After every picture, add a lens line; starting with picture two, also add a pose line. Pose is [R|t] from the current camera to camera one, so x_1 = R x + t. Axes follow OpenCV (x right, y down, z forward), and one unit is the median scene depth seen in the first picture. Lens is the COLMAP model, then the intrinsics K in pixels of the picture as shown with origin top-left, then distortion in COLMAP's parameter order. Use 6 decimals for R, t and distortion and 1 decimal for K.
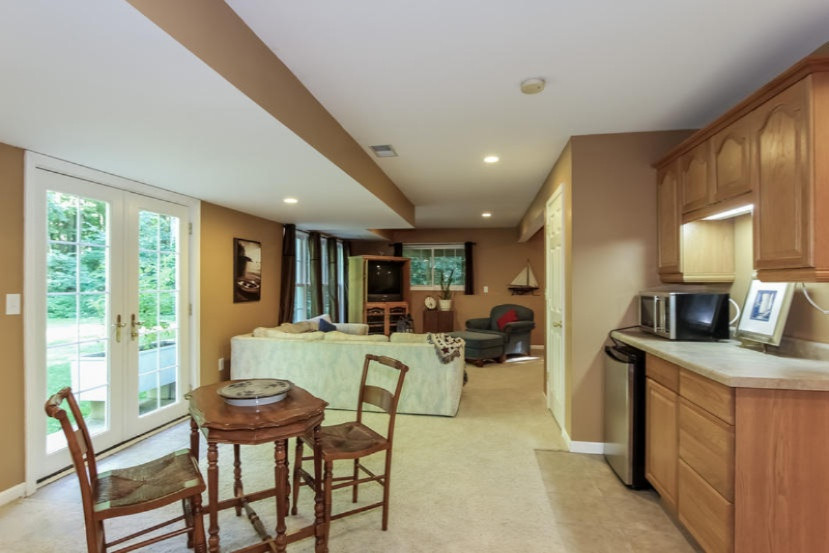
lens RADIAL K [[421.0, 0, 408.1], [0, 421.0, 284.2], [0, 0, 1]] dist [0.000804, -0.000773]
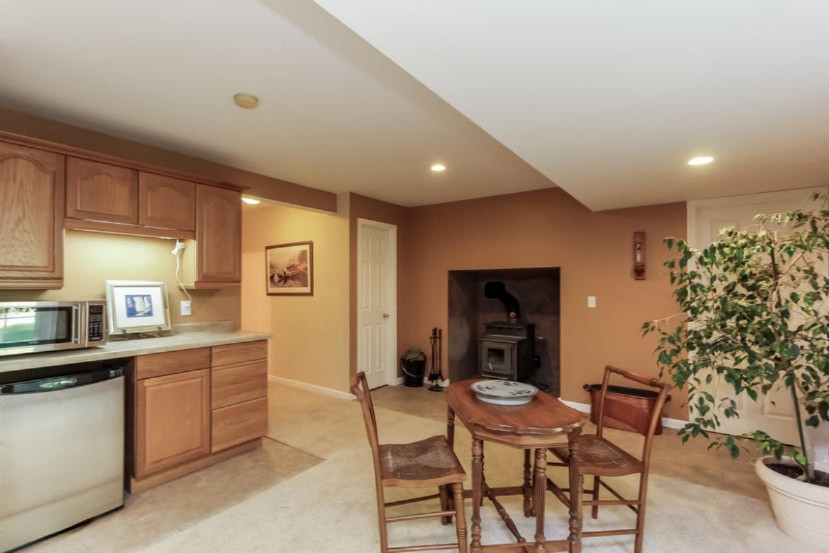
lens RADIAL K [[382.7, 0, 409.9], [0, 382.7, 283.2], [0, 0, 1]] dist [0.010830, 0.000119]
pose [[-0.896245, 0.002281, 0.443553, -0.241372], [0.000317, 0.999990, -0.004502, -0.008298], [-0.443558, -0.003894, -0.896237, 0.825034]]
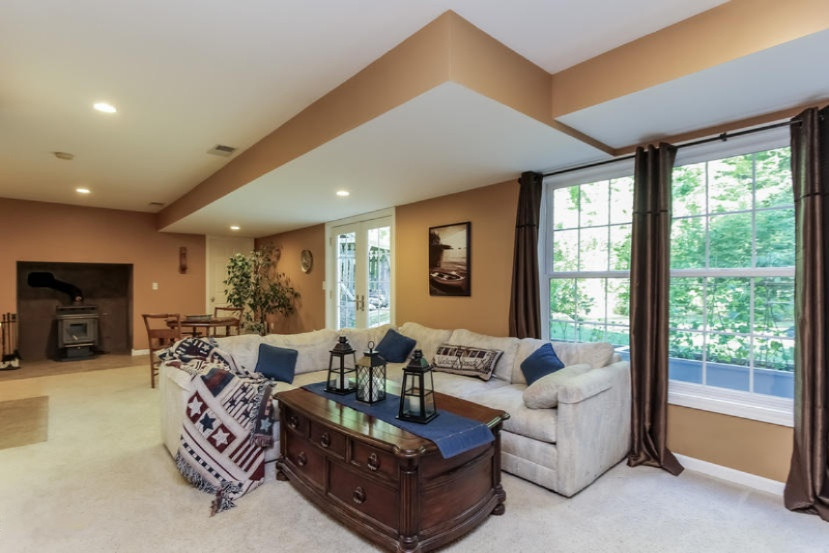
lens RADIAL K [[421.0, 0, 408.1], [0, 421.0, 284.2], [0, 0, 1]] dist [0.000804, -0.000773]
pose [[-0.636471, -0.000847, -0.771300, 0.355393], [-0.002824, 0.999995, 0.001232, 0.017437], [0.771296, 0.002963, -0.636470, 1.547509]]
